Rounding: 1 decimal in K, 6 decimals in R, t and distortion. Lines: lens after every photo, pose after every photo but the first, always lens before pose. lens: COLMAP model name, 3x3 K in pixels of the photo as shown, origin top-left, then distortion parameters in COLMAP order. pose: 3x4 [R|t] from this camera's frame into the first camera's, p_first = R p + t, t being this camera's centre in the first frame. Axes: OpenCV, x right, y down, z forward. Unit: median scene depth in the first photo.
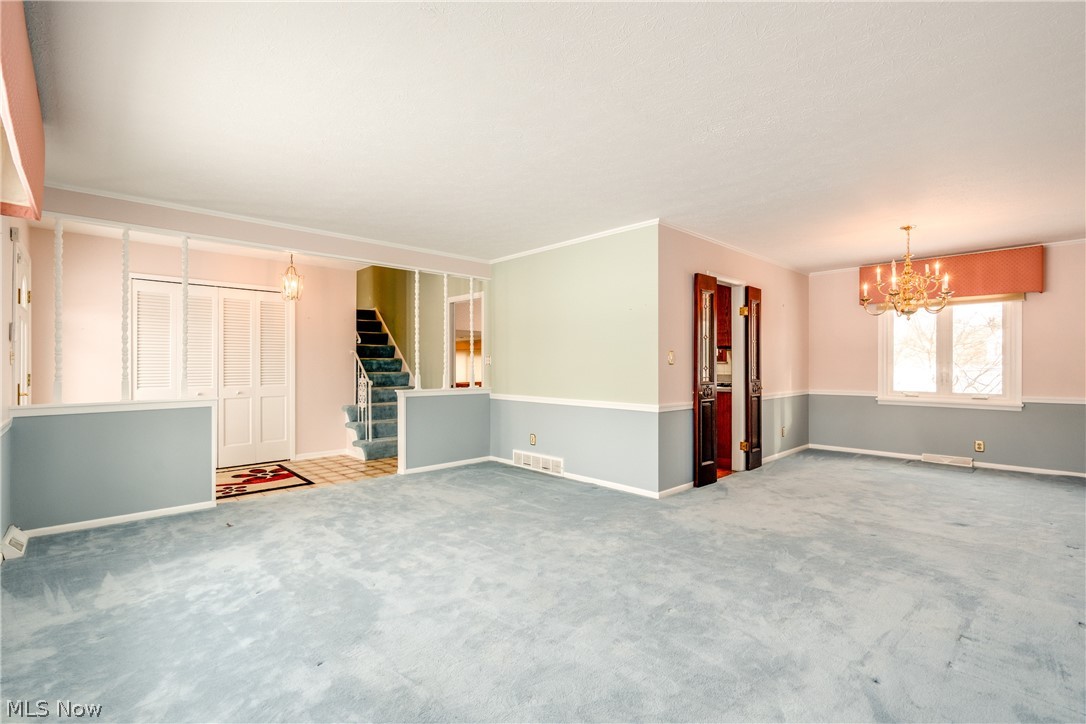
lens RADIAL K [[495.8, 0, 537.8], [0, 495.8, 358.9], [0, 0, 1]] dist [-0.012594, 0.004398]
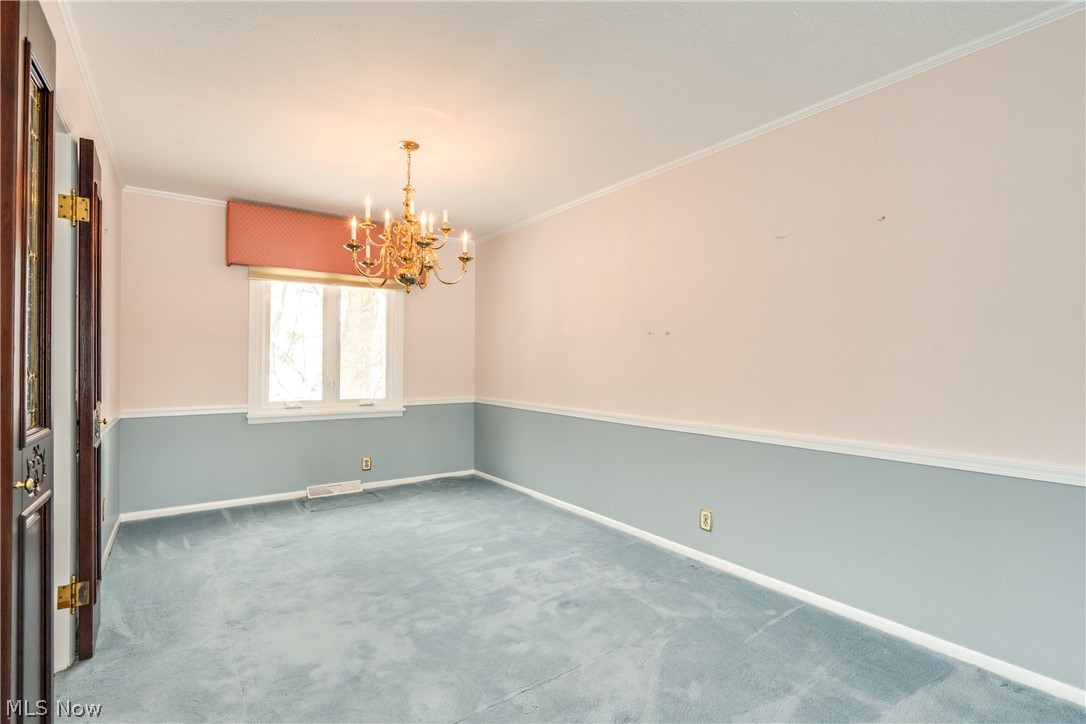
lens RADIAL K [[495.8, 0, 523.5], [0, 495.8, 356.0], [0, 0, 1]] dist [-0.012594, 0.004398]
pose [[0.163048, 0.017494, 0.986463, 0.126564], [-0.015813, 0.999761, -0.015116, 0.007651], [-0.986491, -0.013134, 0.163286, 0.611602]]
